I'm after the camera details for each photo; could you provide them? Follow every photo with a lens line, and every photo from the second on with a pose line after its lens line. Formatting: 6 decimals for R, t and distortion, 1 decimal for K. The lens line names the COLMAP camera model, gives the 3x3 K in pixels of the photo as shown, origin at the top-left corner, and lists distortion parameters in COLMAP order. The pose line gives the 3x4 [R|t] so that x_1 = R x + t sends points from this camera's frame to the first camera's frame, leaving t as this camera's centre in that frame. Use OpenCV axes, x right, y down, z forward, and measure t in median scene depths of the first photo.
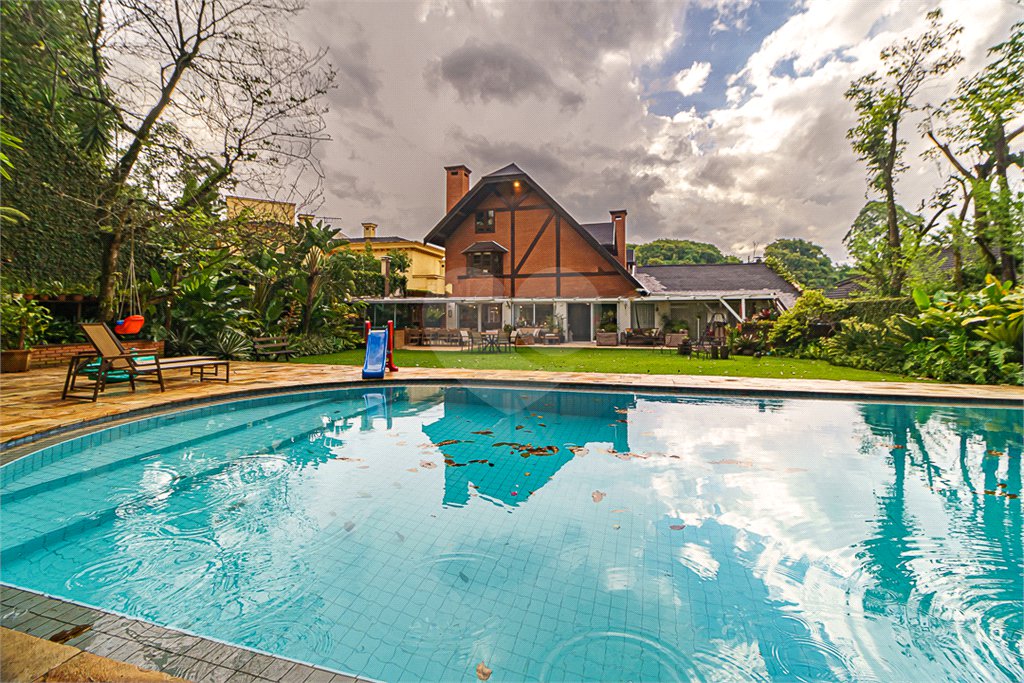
lens RADIAL K [[462.7, 0, 516.6], [0, 462.7, 305.8], [0, 0, 1]] dist [-0.000589, 0.000047]
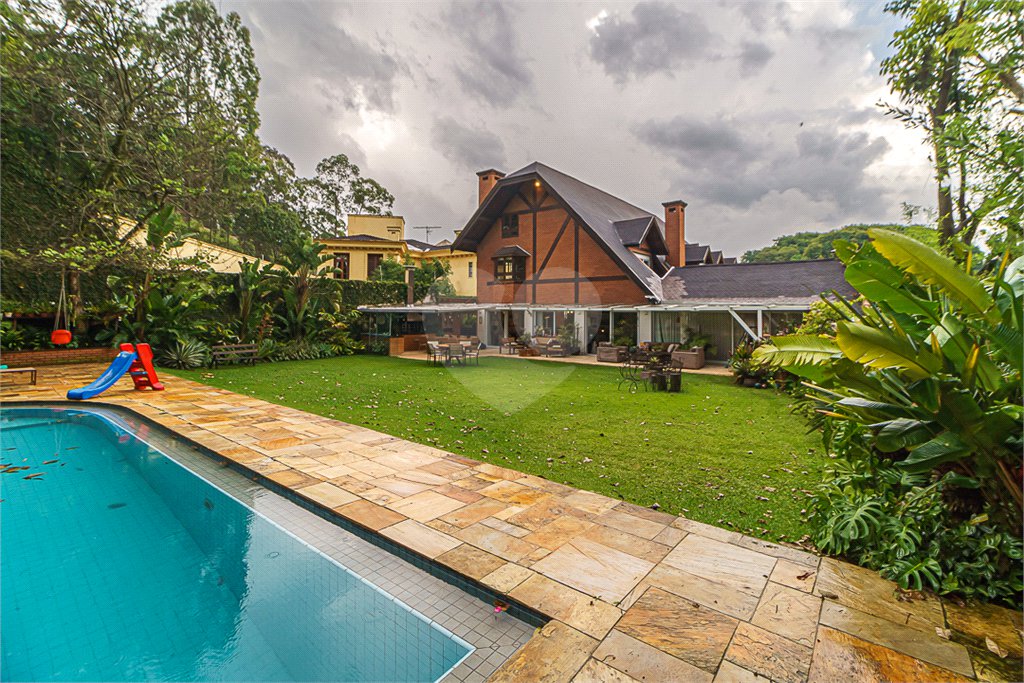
lens RADIAL K [[462.7, 0, 516.6], [0, 462.7, 305.8], [0, 0, 1]] dist [-0.000589, 0.000047]
pose [[0.924028, 0.003439, -0.382310, 0.327404], [-0.000942, 0.999977, 0.006718, -0.022003], [0.382324, -0.005847, 0.924010, 0.118834]]
